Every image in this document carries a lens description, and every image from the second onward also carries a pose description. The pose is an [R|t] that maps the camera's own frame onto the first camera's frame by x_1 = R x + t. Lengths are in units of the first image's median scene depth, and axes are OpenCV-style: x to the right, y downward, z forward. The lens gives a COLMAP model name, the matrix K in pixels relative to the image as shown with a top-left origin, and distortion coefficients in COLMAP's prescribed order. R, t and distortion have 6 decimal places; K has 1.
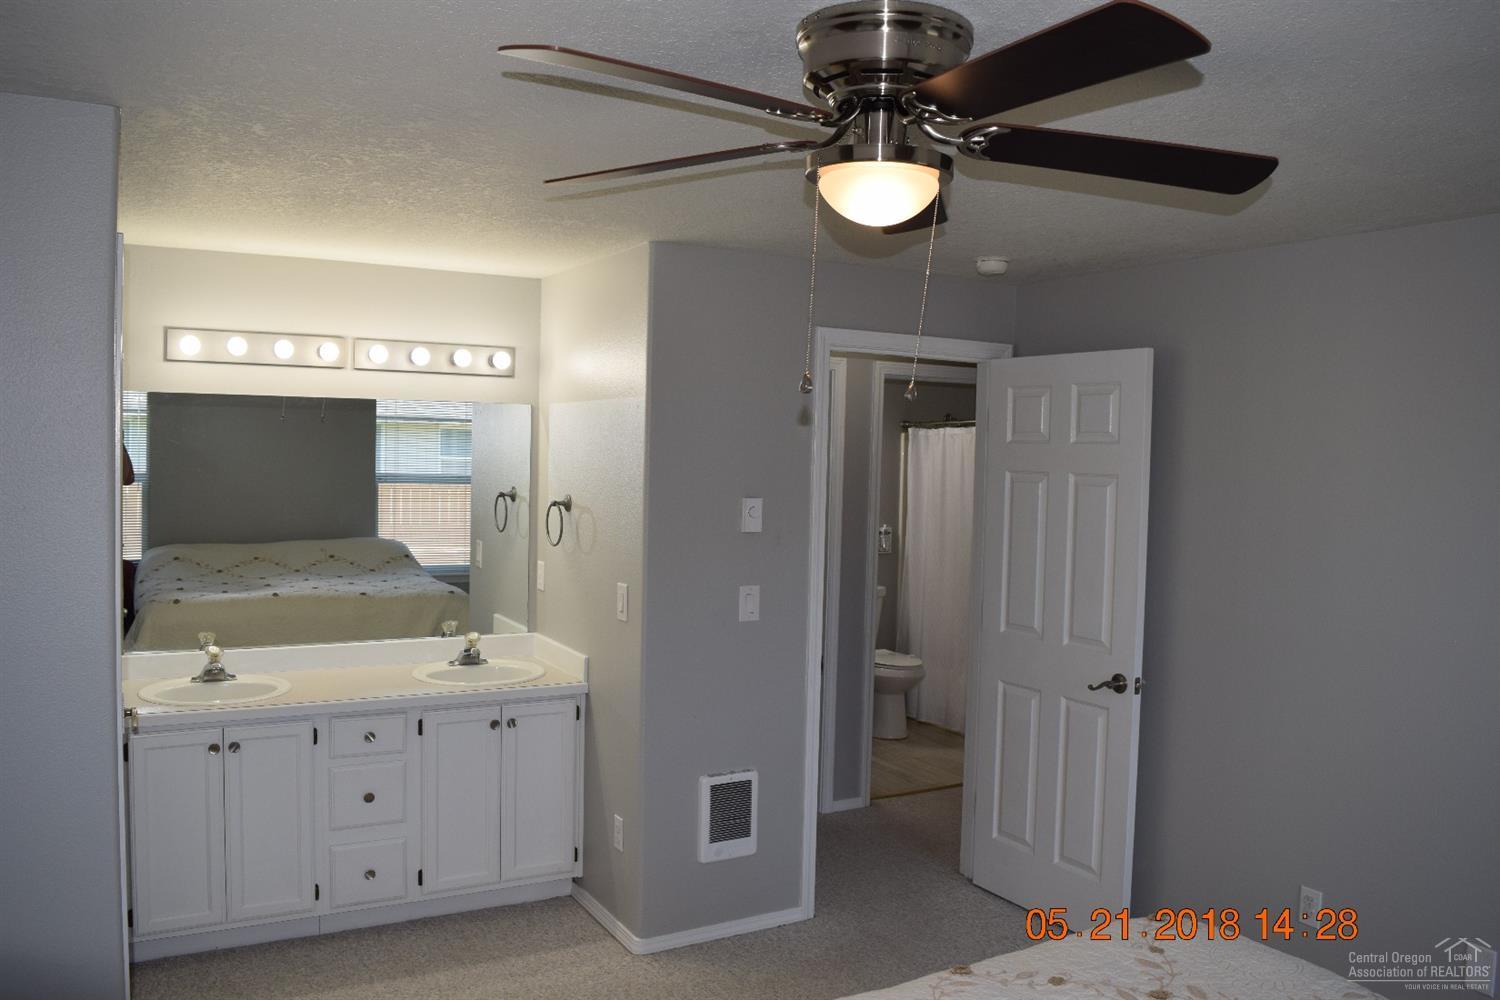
lens RADIAL K [[1197.5, 0, 748.7], [0, 1197.5, 492.2], [0, 0, 1]] dist [-0.064143, -0.002459]
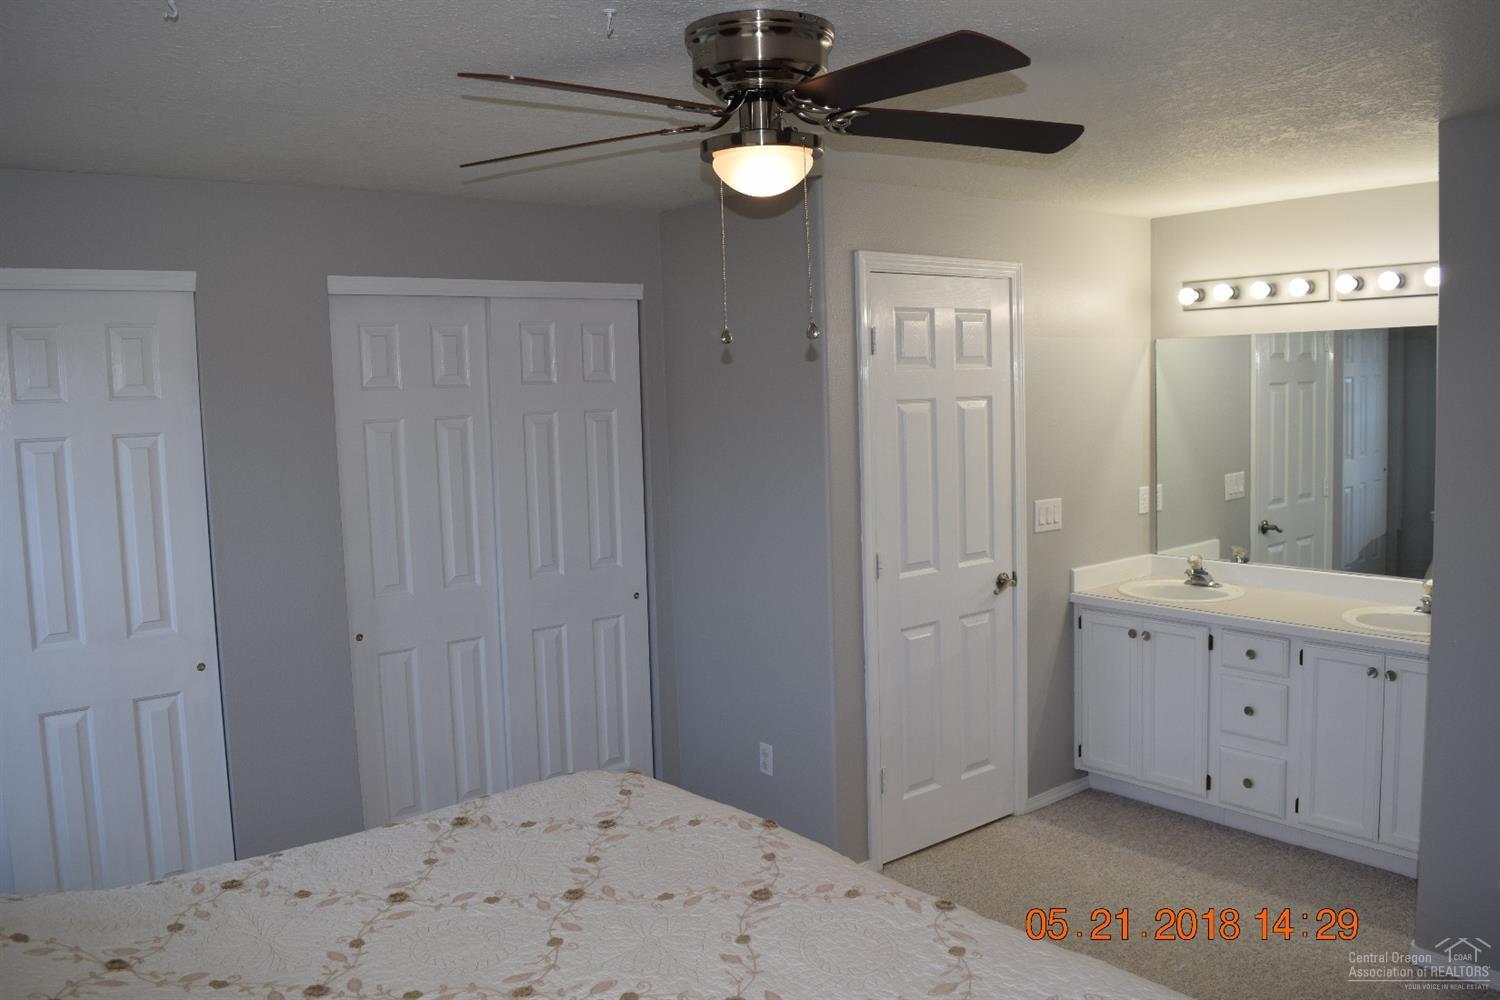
lens RADIAL K [[1197.5, 0, 748.3], [0, 1197.5, 508.2], [0, 0, 1]] dist [-0.064143, -0.002459]
pose [[0.156917, 0.068089, -0.985262, 0.638544], [-0.007600, 0.997674, 0.067736, 0.008274], [0.987582, -0.003141, 0.157070, 0.390499]]
